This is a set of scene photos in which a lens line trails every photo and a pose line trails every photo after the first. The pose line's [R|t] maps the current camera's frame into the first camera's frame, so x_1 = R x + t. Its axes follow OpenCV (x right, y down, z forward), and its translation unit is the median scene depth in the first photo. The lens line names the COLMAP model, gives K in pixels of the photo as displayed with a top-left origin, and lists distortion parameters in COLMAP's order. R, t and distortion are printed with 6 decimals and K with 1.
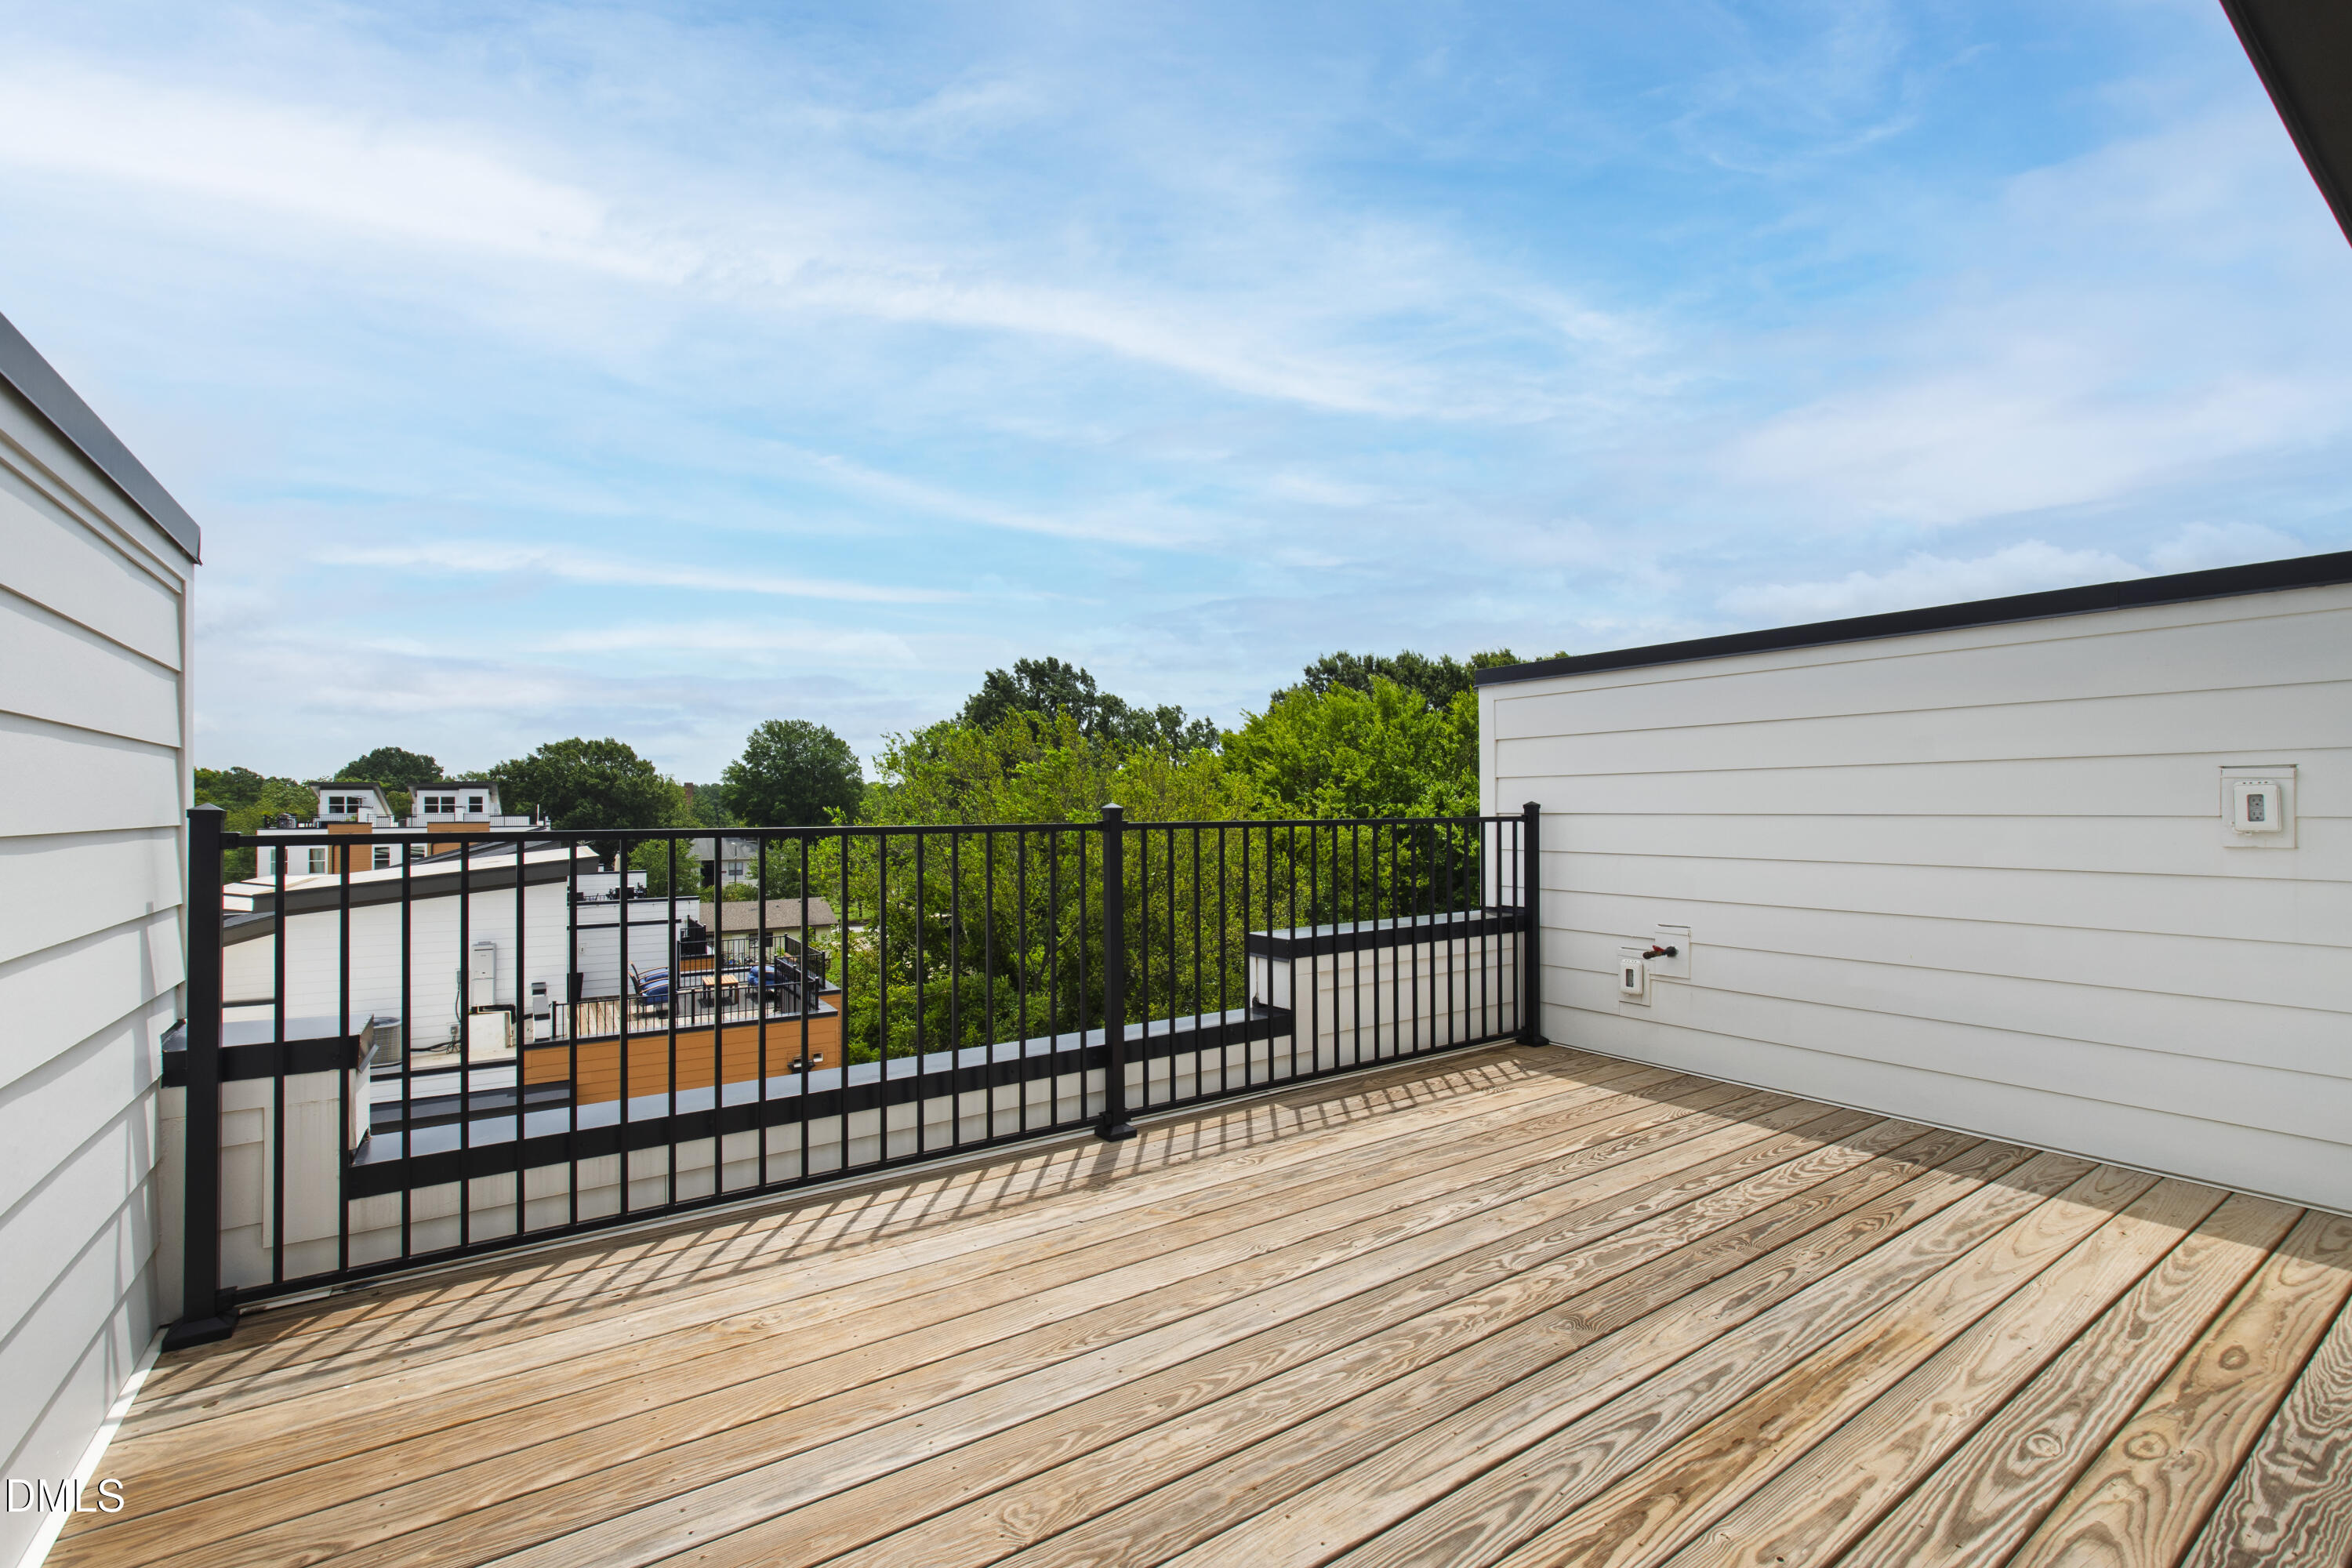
lens RADIAL K [[1046.1, 0, 1178.8], [0, 1046.1, 798.3], [0, 0, 1]] dist [-0.004982, -0.000484]
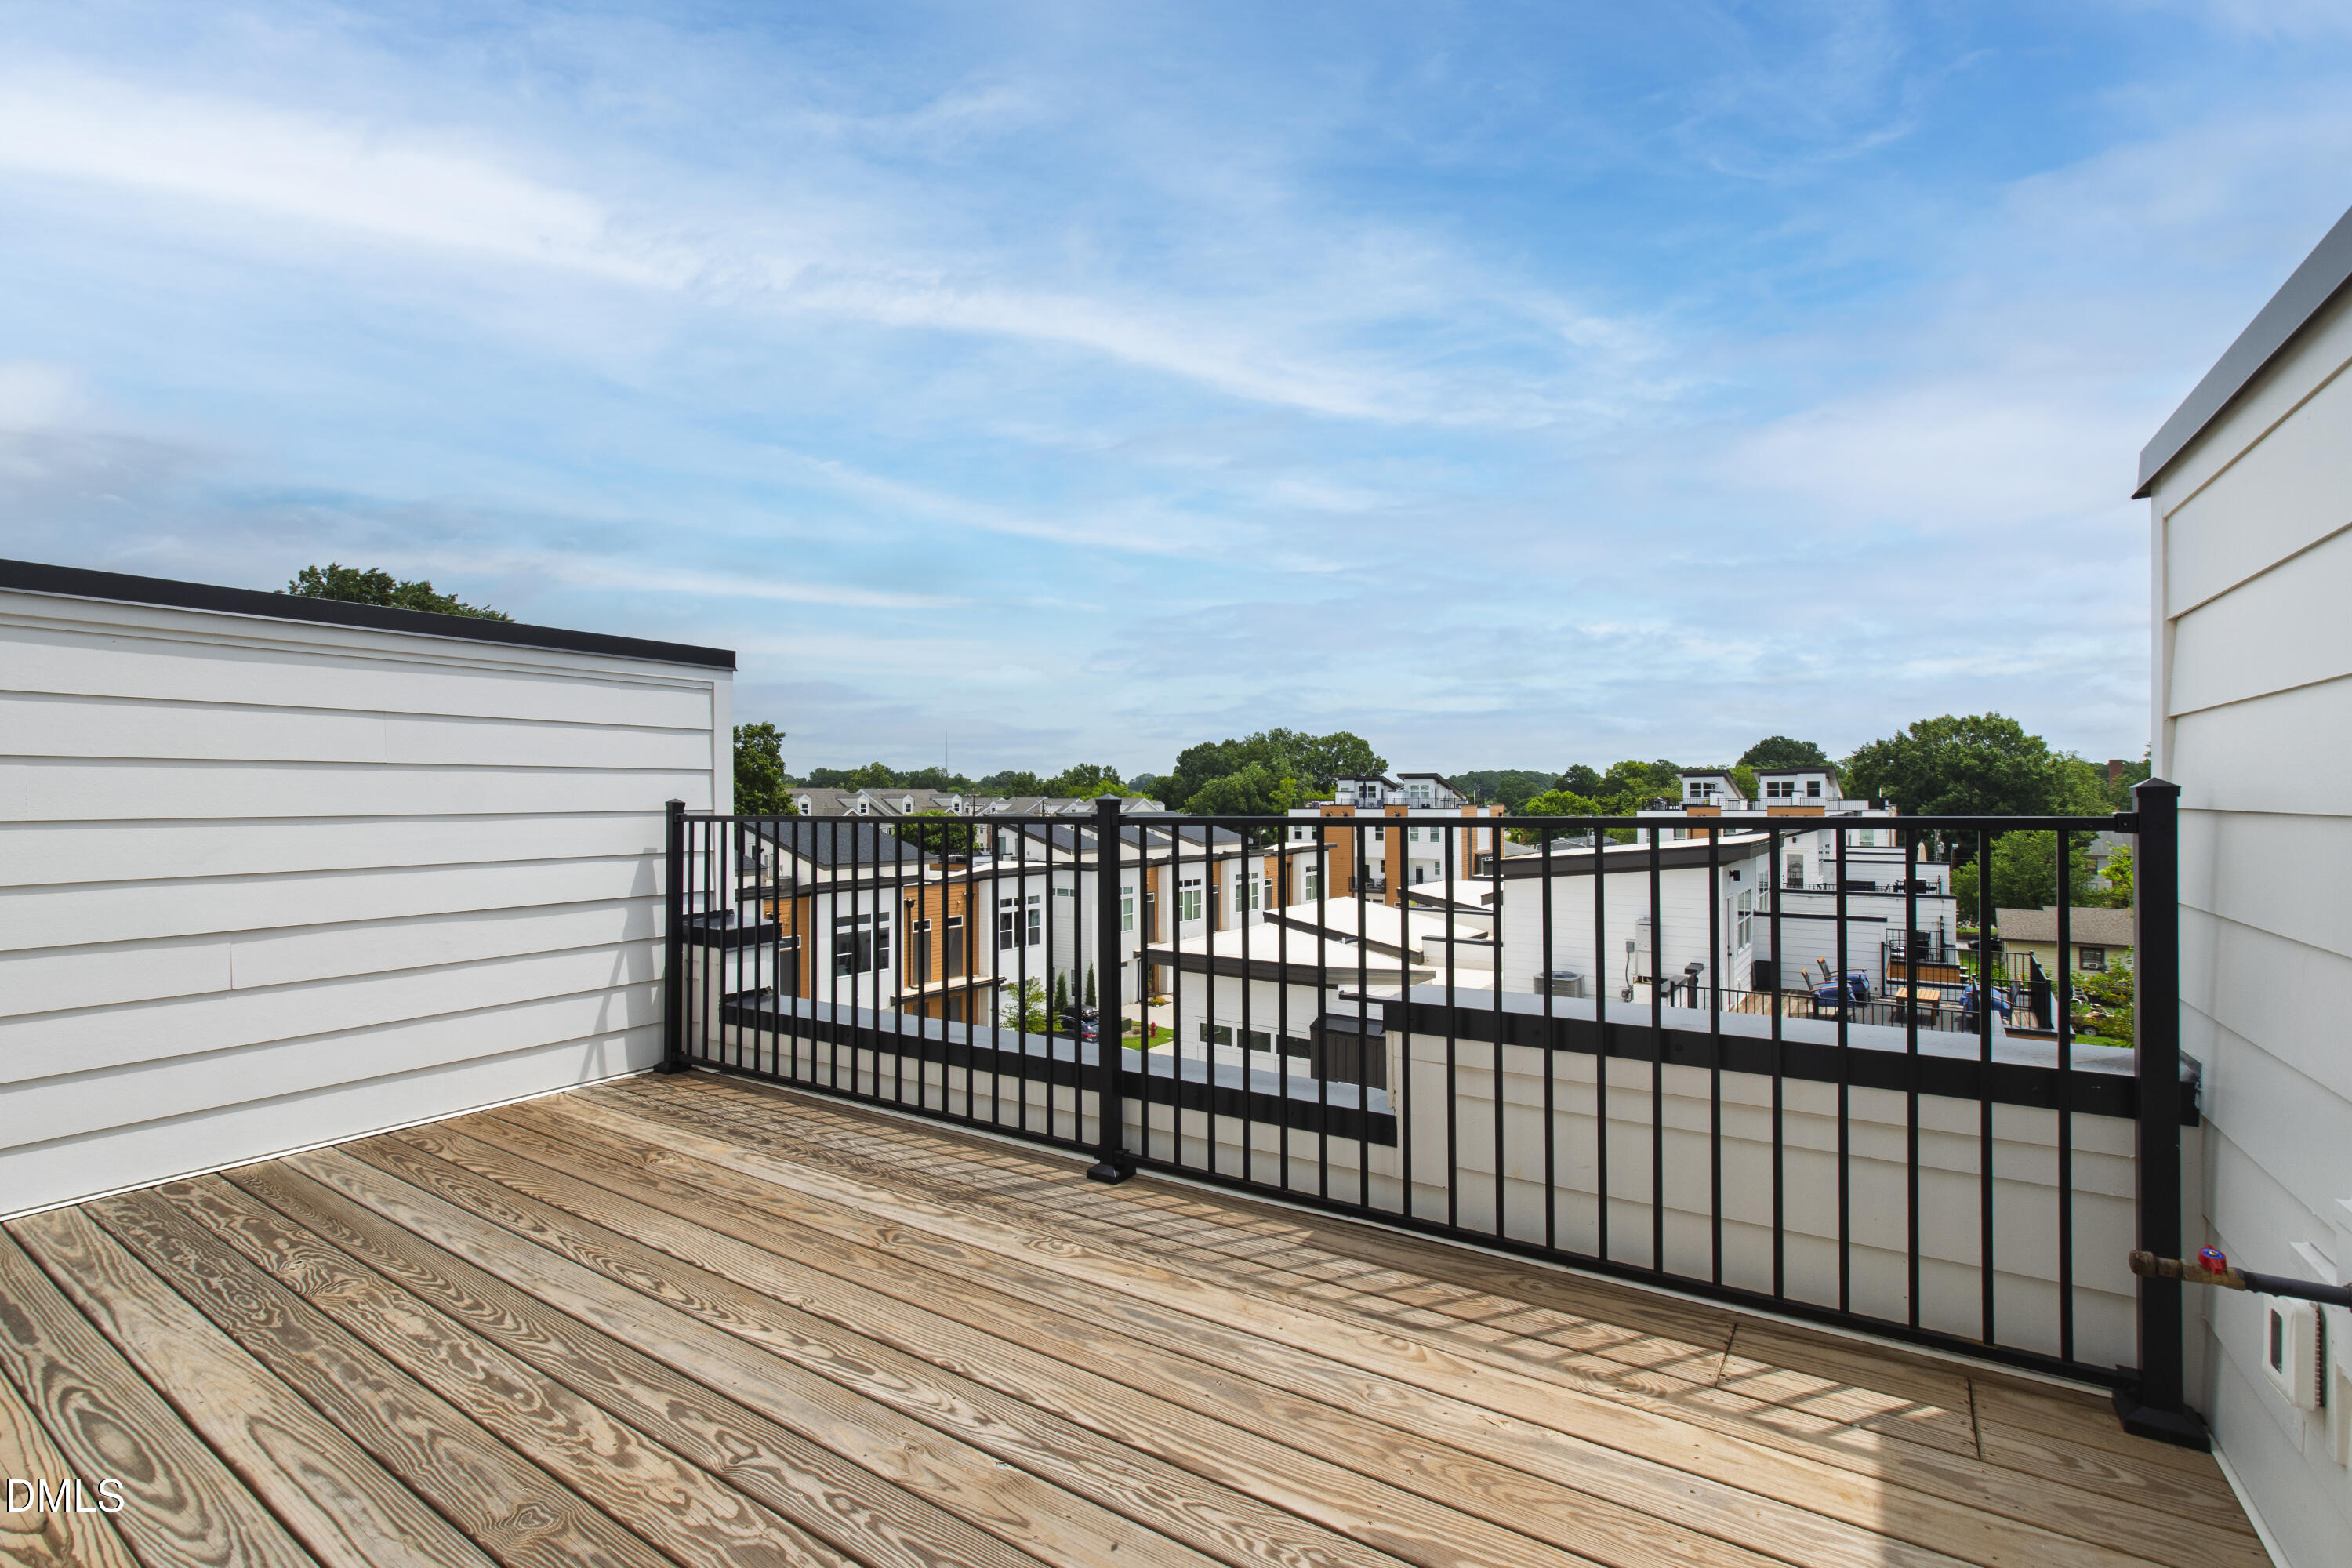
lens RADIAL K [[1046.1, 0, 1178.8], [0, 1046.1, 798.3], [0, 0, 1]] dist [-0.004982, -0.000484]
pose [[0.361714, 0.002133, -0.932287, 0.775468], [0.012326, 0.999899, 0.007070, 0.003820], [0.932208, -0.014049, 0.361651, 0.750392]]
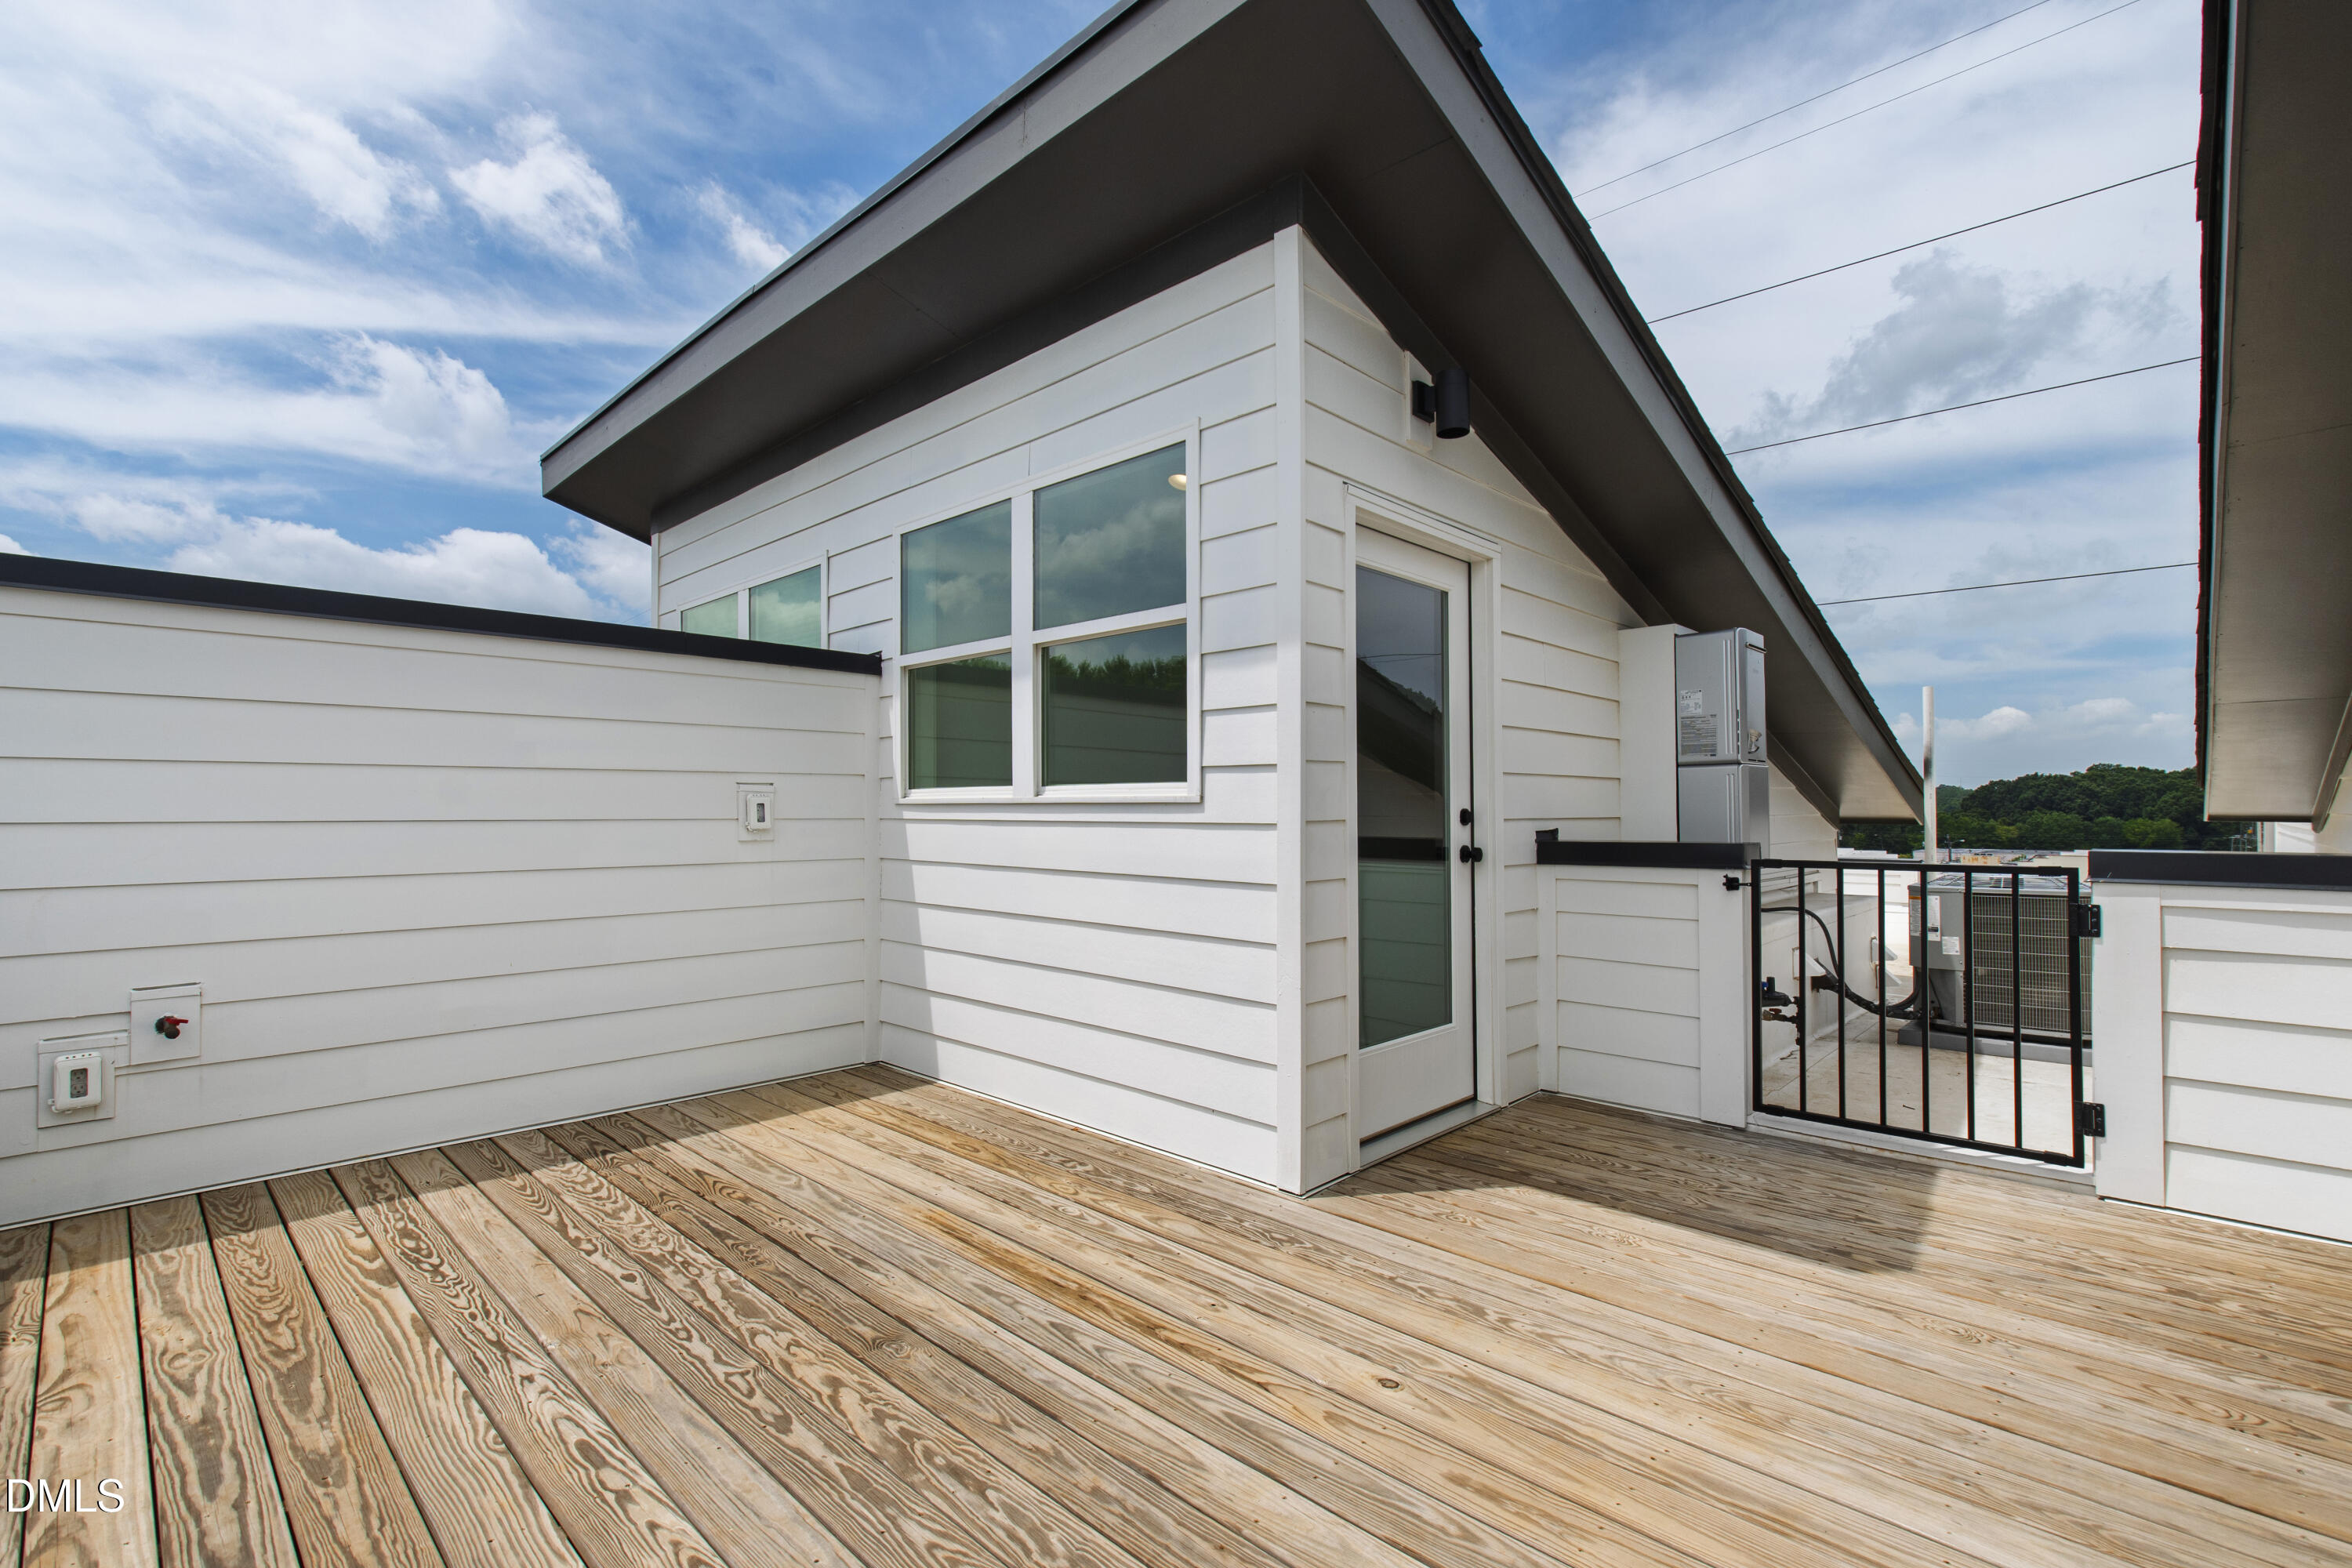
lens RADIAL K [[1046.1, 0, 1178.8], [0, 1046.1, 798.3], [0, 0, 1]] dist [-0.004982, -0.000484]
pose [[-0.193347, 0.015412, 0.981009, -0.409263], [-0.004011, 0.999856, -0.016498, 0.008532], [-0.981122, -0.007125, -0.193257, 0.603223]]
